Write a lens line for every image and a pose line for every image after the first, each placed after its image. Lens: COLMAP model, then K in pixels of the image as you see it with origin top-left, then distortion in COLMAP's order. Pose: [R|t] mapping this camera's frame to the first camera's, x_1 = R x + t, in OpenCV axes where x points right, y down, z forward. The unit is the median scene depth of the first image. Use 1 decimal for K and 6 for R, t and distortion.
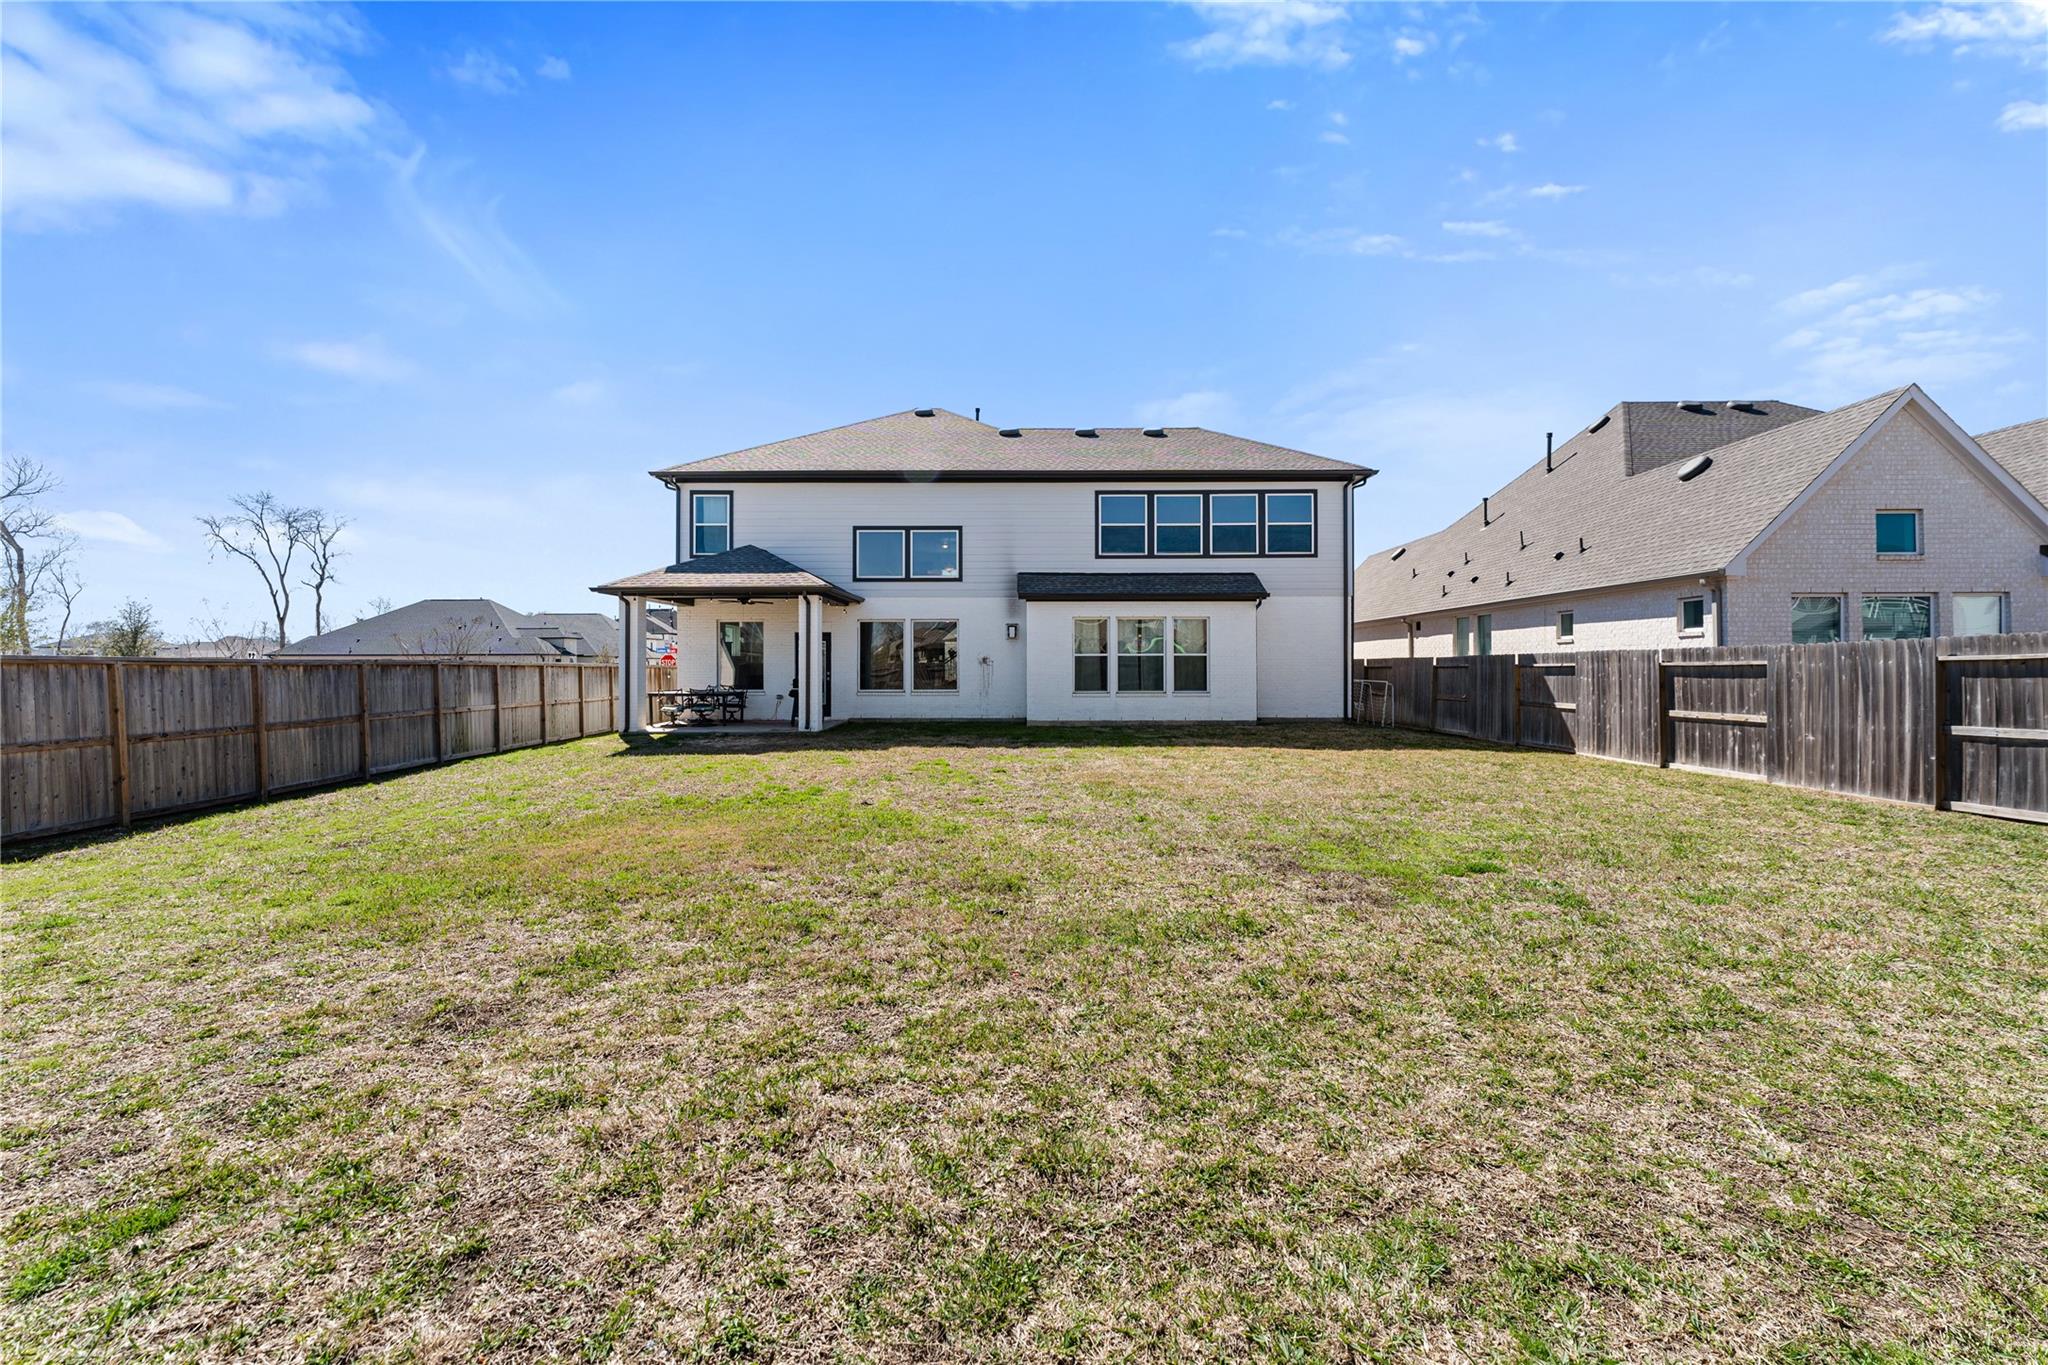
lens RADIAL K [[834.9, 0, 991.6], [0, 834.9, 638.3], [0, 0, 1]] dist [0.002539, -0.000079]
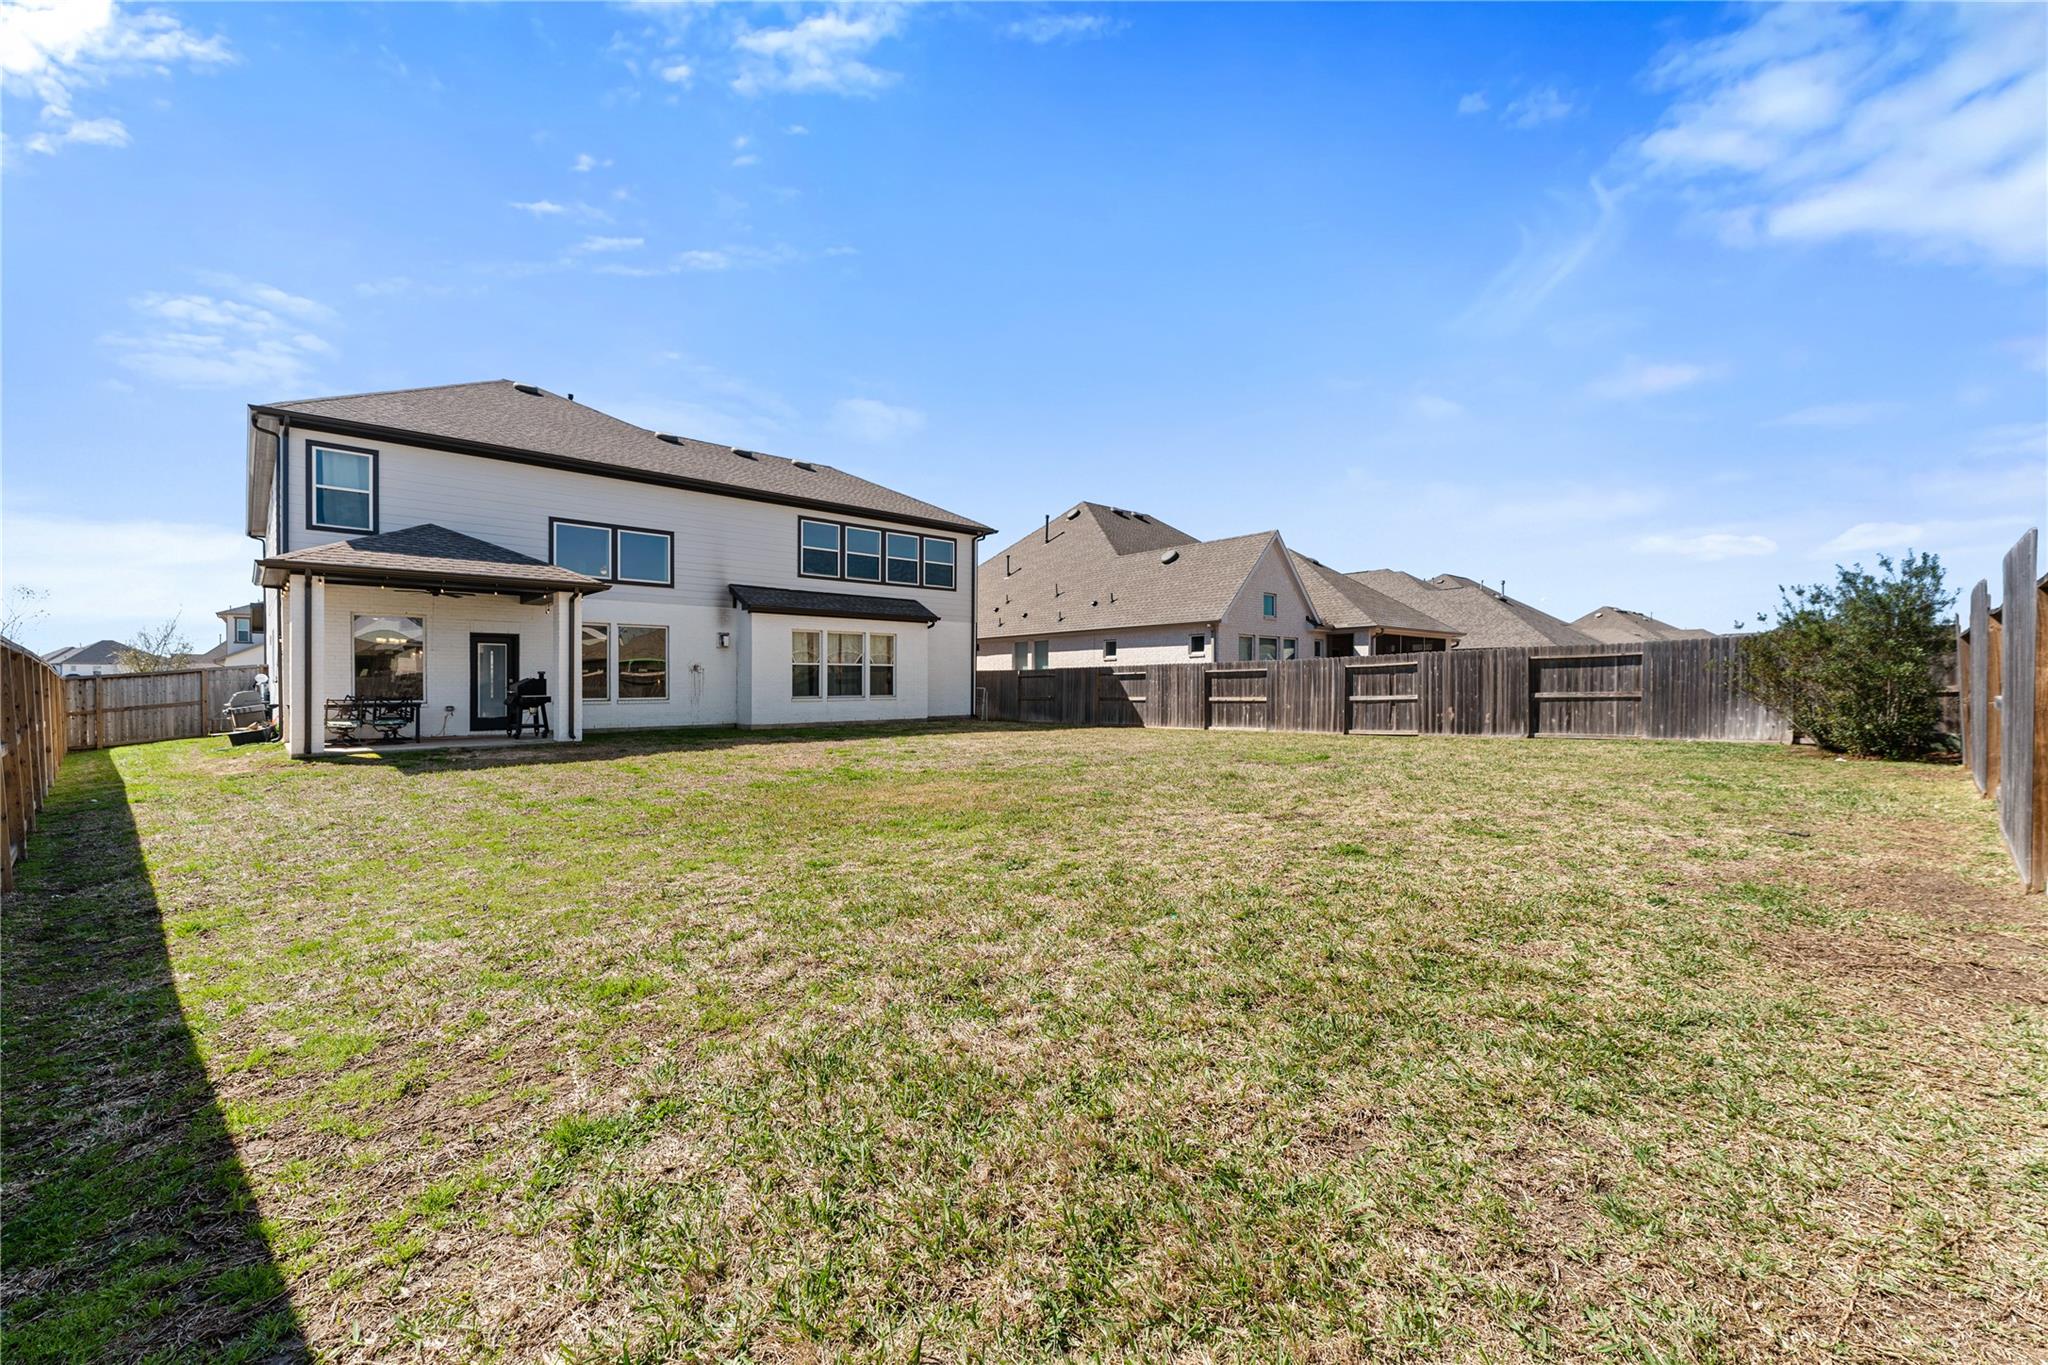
lens RADIAL K [[834.9, 0, 1010.5], [0, 834.9, 684.1], [0, 0, 1]] dist [0.002539, -0.000079]
pose [[0.723357, -0.000525, 0.690474, -0.456094], [-0.019311, 0.999593, 0.020991, 0.018112], [-0.690205, -0.028518, 0.723052, 0.003994]]
